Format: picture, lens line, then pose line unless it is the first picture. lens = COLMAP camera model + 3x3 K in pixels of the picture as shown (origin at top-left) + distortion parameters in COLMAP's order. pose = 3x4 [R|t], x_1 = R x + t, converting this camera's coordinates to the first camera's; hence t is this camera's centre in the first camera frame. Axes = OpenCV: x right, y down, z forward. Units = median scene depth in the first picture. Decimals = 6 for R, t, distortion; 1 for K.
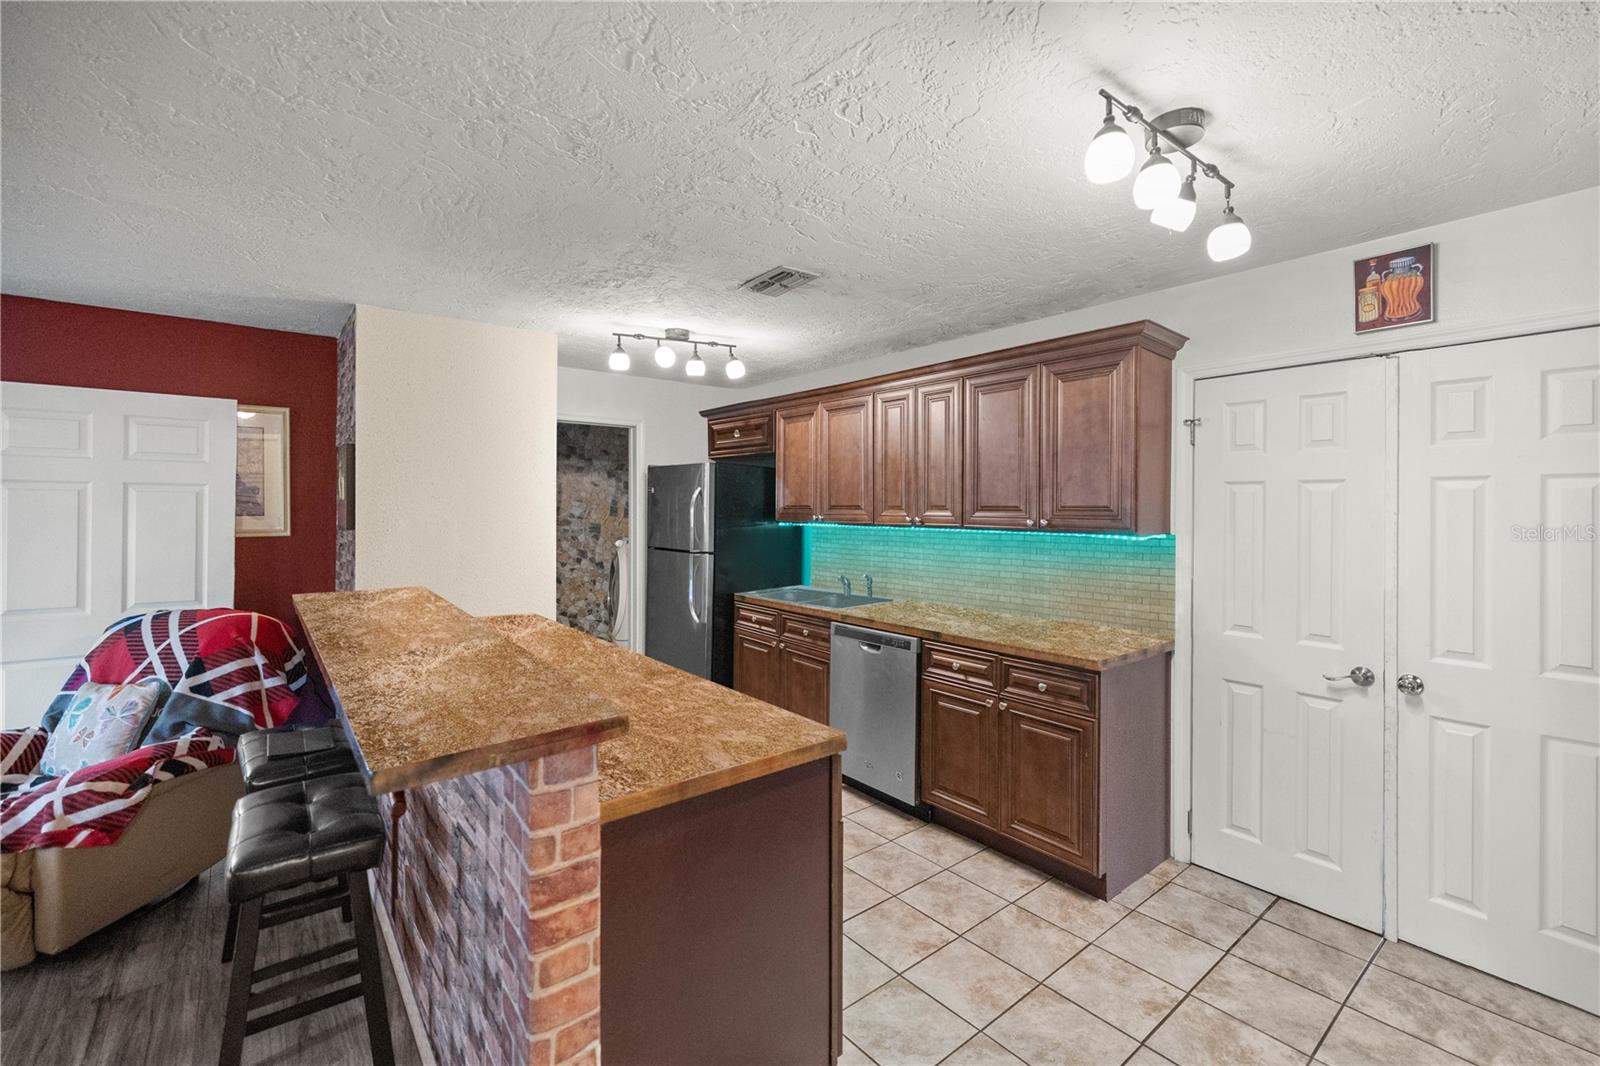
lens RADIAL K [[667.9, 0, 796.9], [0, 667.9, 504.5], [0, 0, 1]] dist [-0.000426, -0.000092]
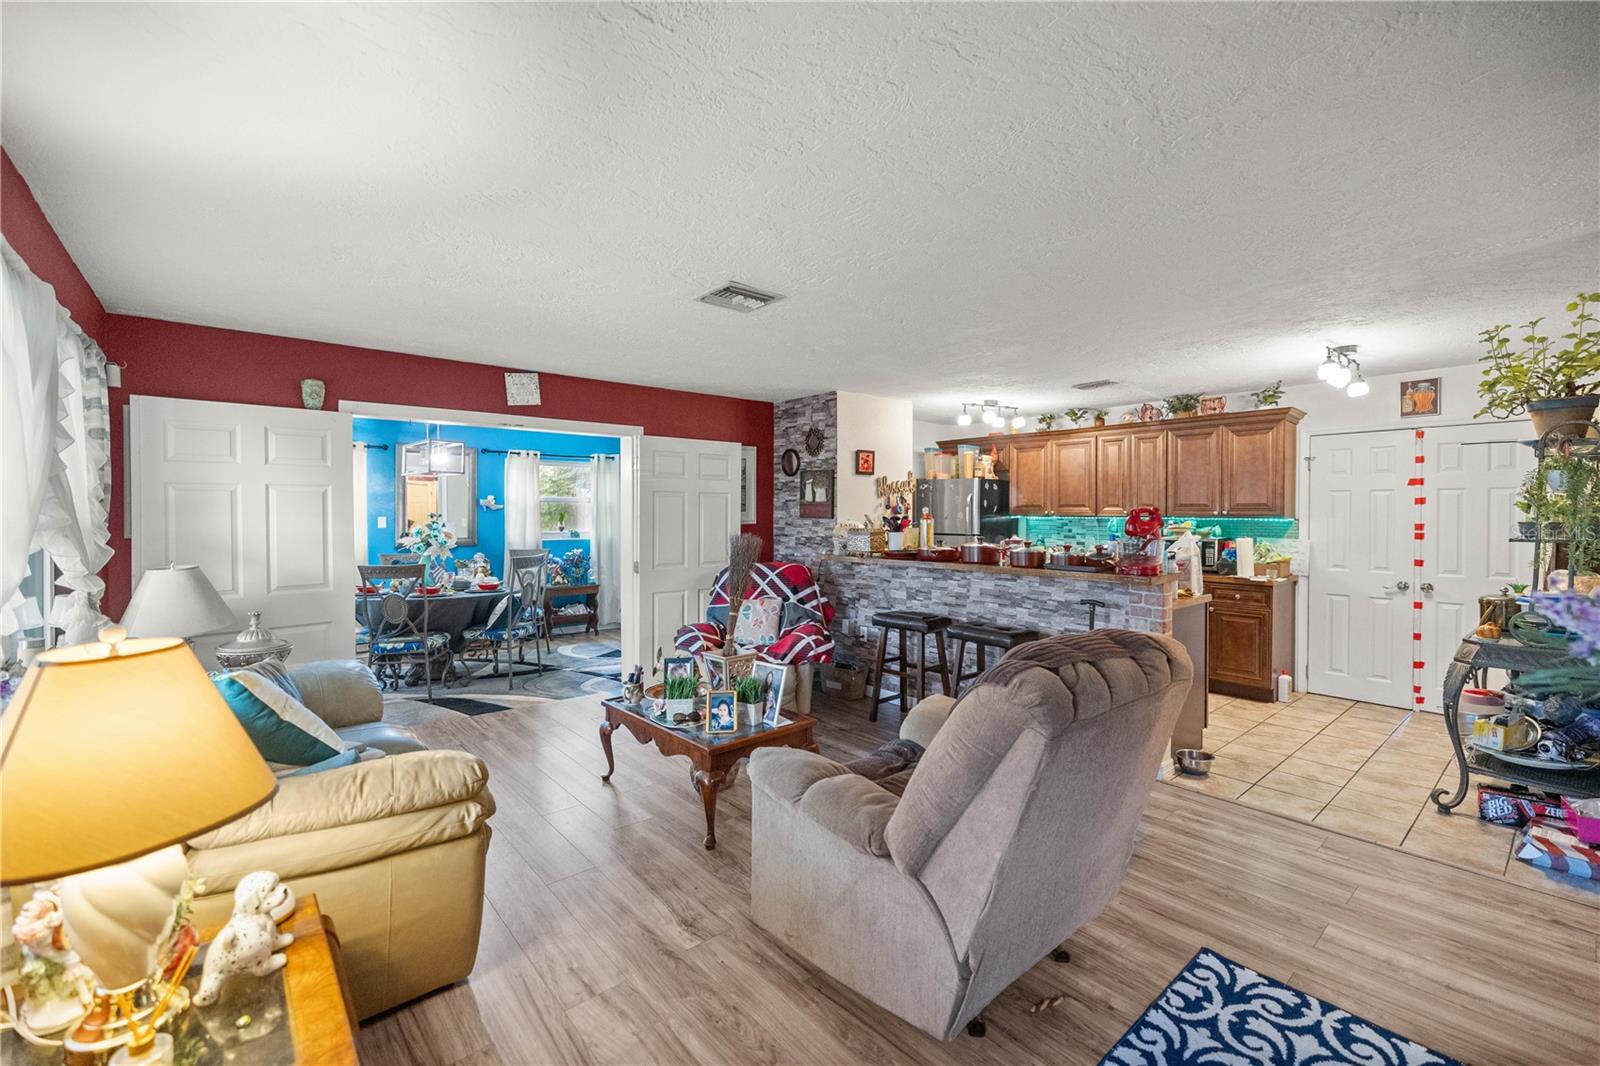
lens RADIAL K [[670.5, 0, 795.6], [0, 670.5, 514.7], [0, 0, 1]] dist [0.000962, -0.000040]
pose [[0.999743, -0.004075, 0.022290, -0.873667], [0.003855, 0.999944, 0.009902, 0.010217], [-0.022329, -0.009814, 0.999703, -0.834562]]
